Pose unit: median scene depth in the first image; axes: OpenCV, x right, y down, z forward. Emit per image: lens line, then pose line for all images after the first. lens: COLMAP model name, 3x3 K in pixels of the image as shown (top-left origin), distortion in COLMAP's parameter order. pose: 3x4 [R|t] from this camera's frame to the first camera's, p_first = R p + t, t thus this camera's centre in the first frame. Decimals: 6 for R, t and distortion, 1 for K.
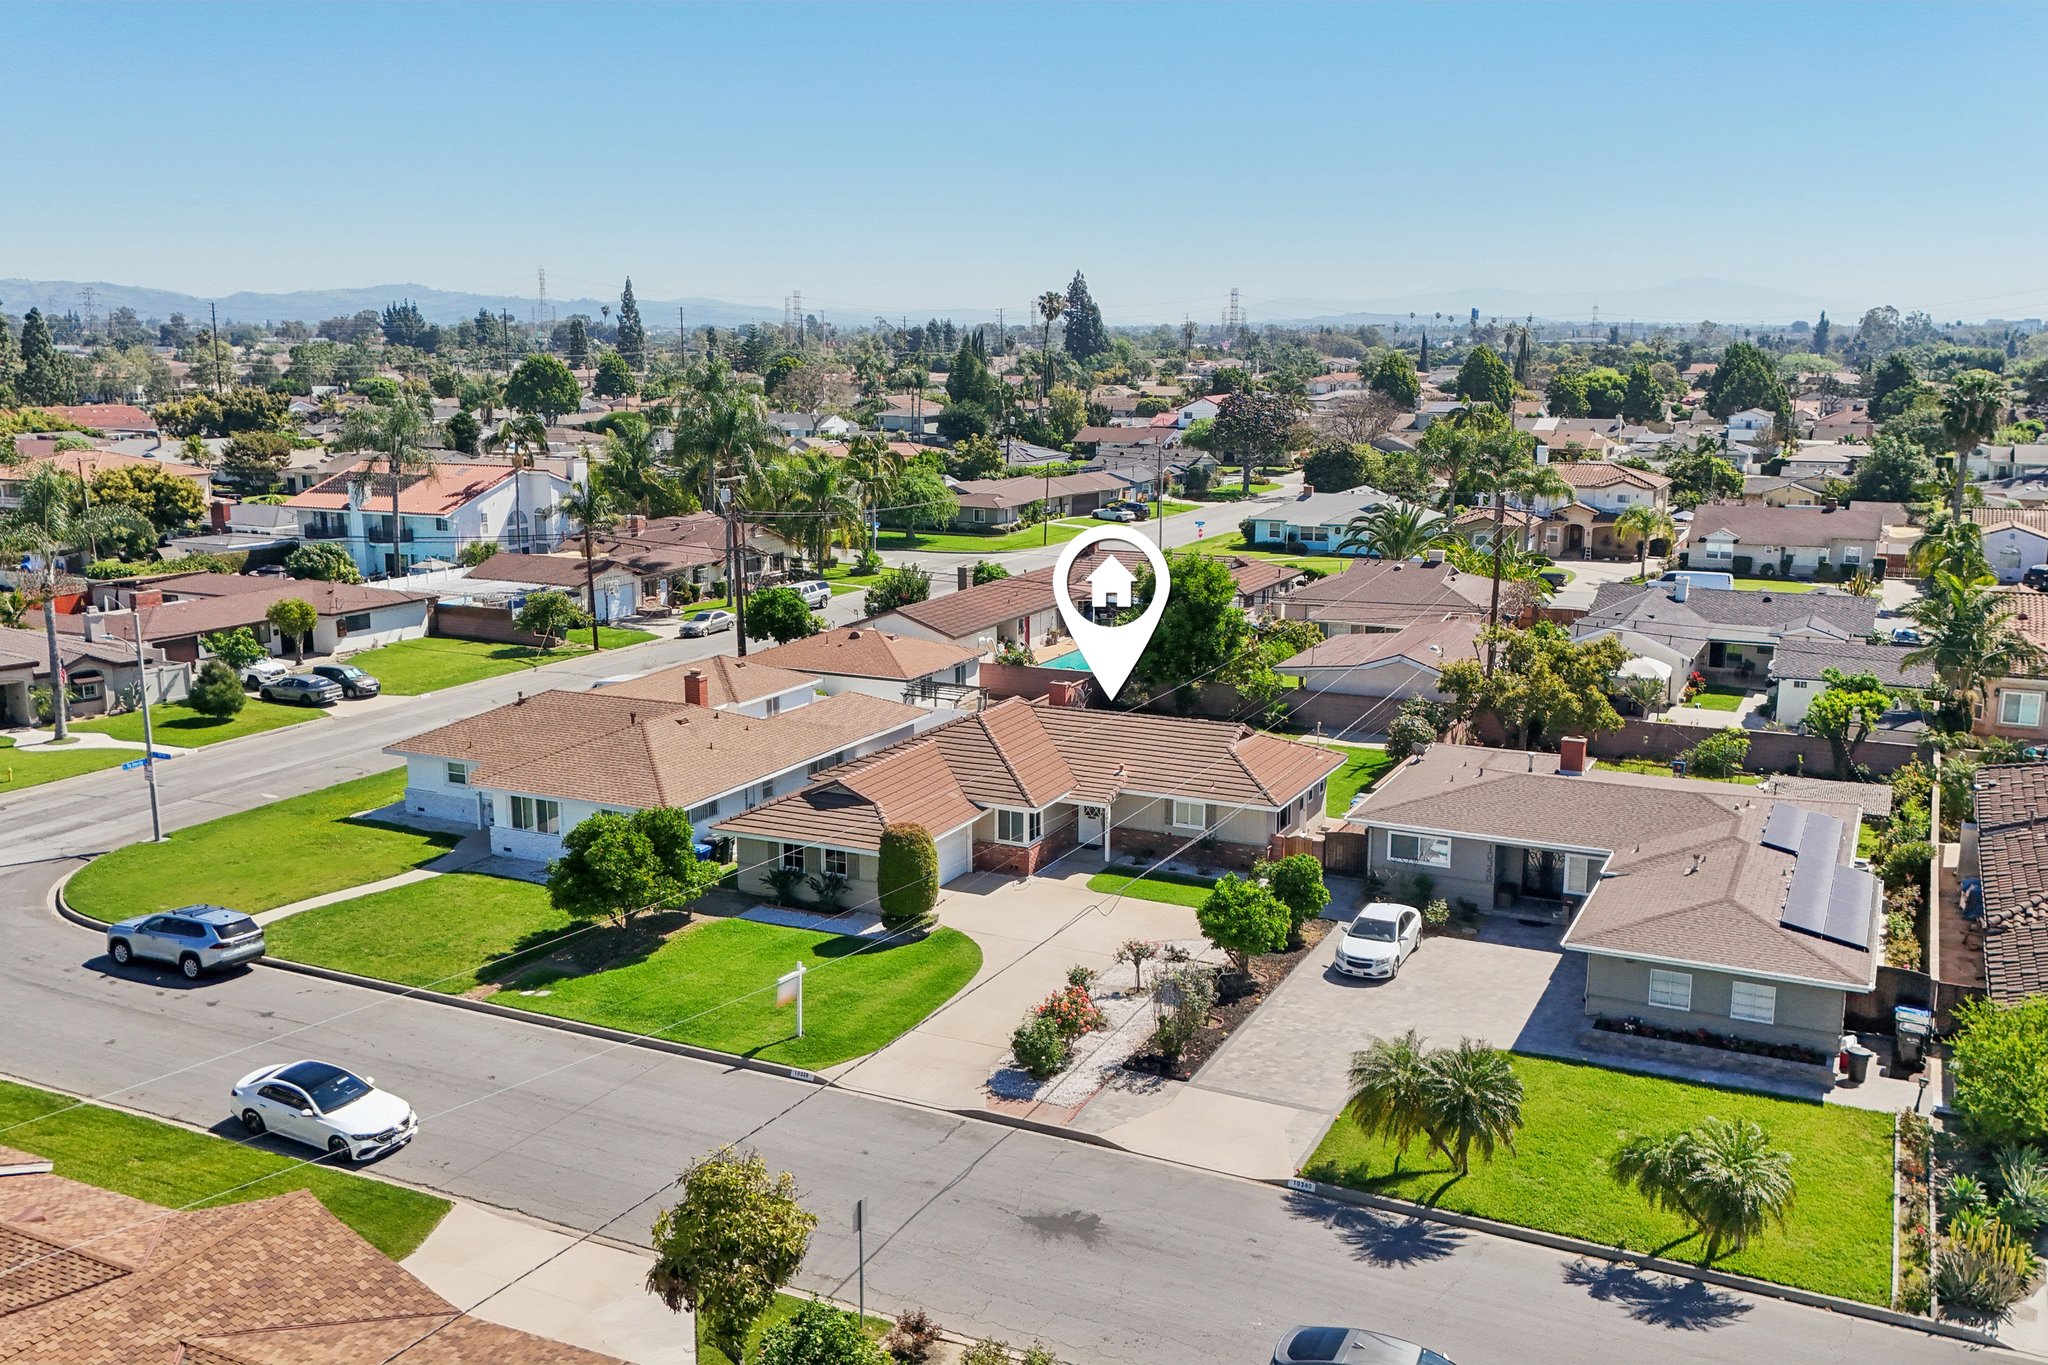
lens RADIAL K [[1773.1, 0, 1024.0], [0, 1773.1, 682.5], [0, 0, 1]] dist [0.128984, -0.236752]
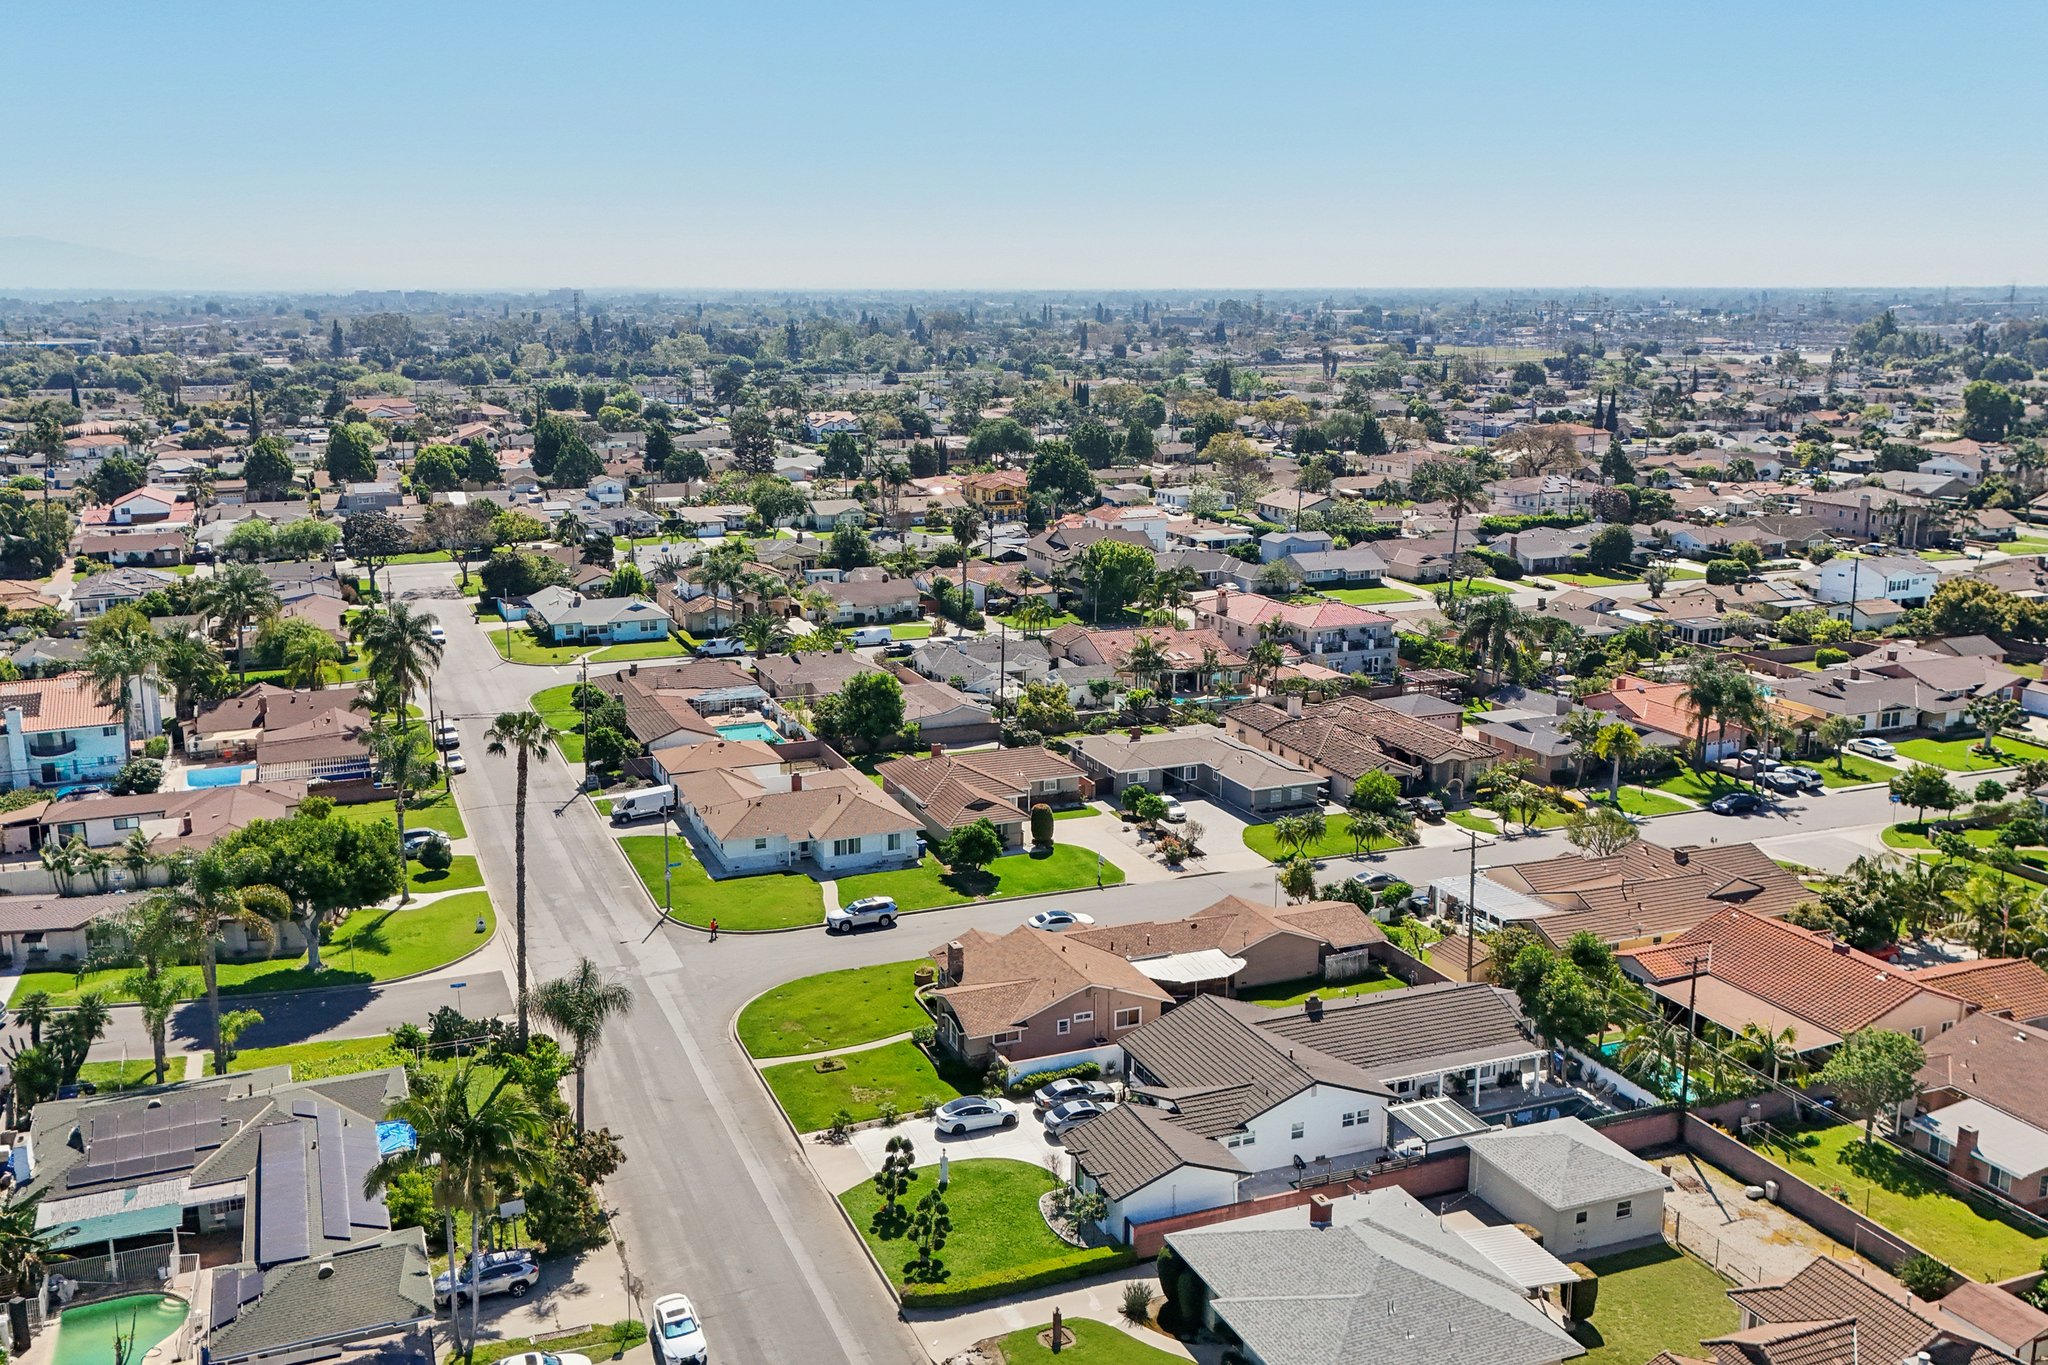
lens RADIAL K [[1773.1, 0, 1024.0], [0, 1773.1, 682.5], [0, 0, 1]] dist [0.128984, -0.236752]
pose [[0.661489, -0.160156, 0.732654, -1.827109], [0.144668, 0.985833, 0.084884, -0.300102], [-0.735869, 0.049841, 0.675287, -0.689758]]
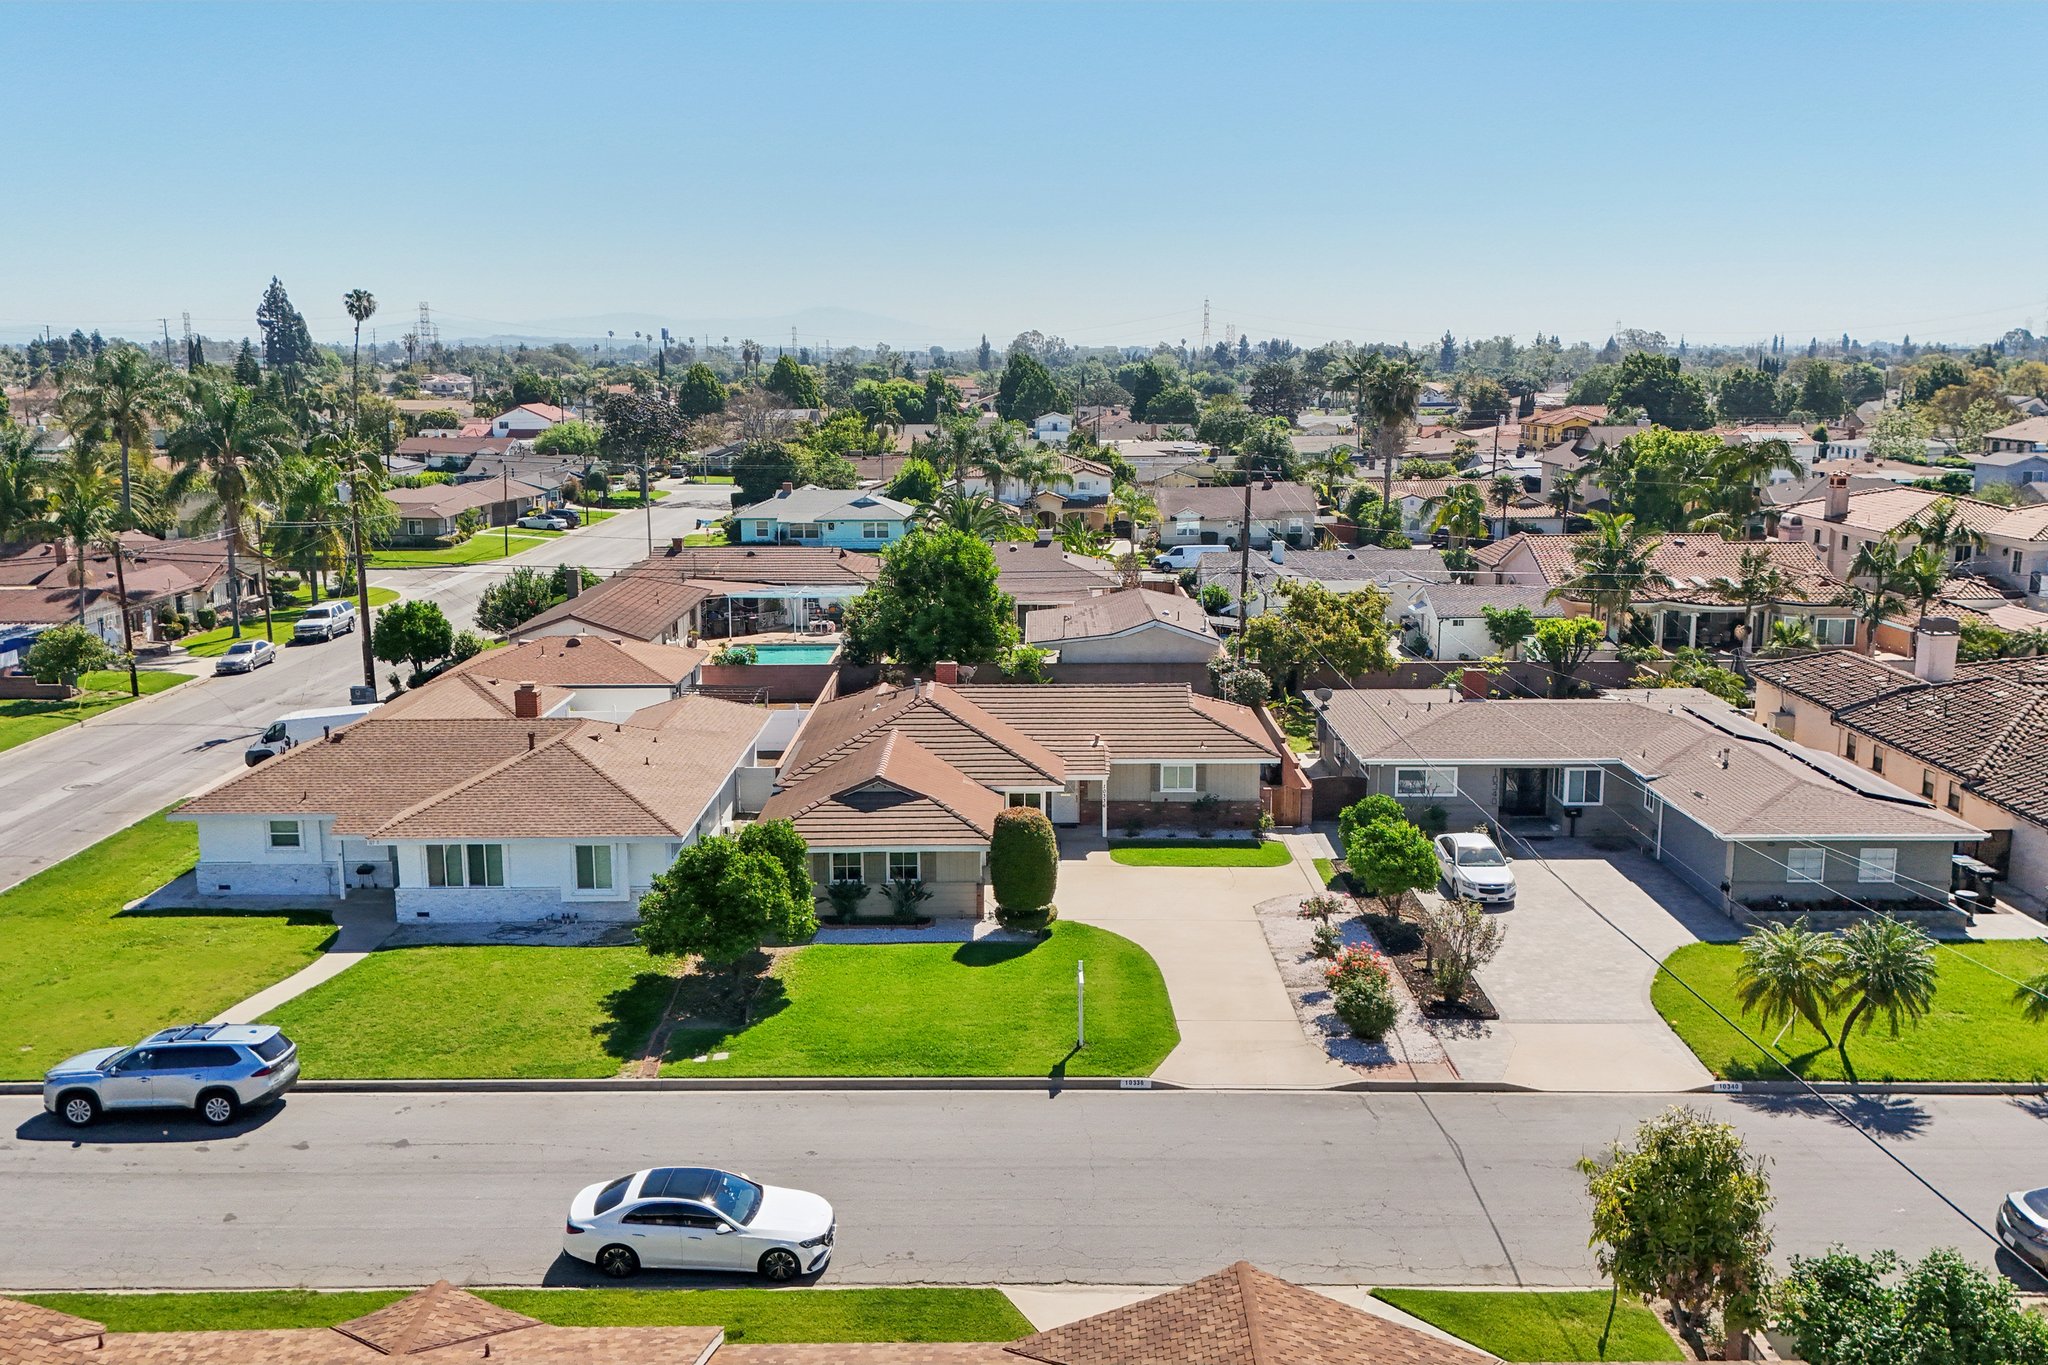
lens RADIAL K [[1773.1, 0, 1024.0], [0, 1773.1, 682.5], [0, 0, 1]] dist [0.128984, -0.236752]
pose [[0.895793, -0.082074, 0.436828, -0.424819], [0.087720, 0.996119, 0.007270, 0.008706], [-0.435729, 0.031806, 0.899516, 0.176226]]
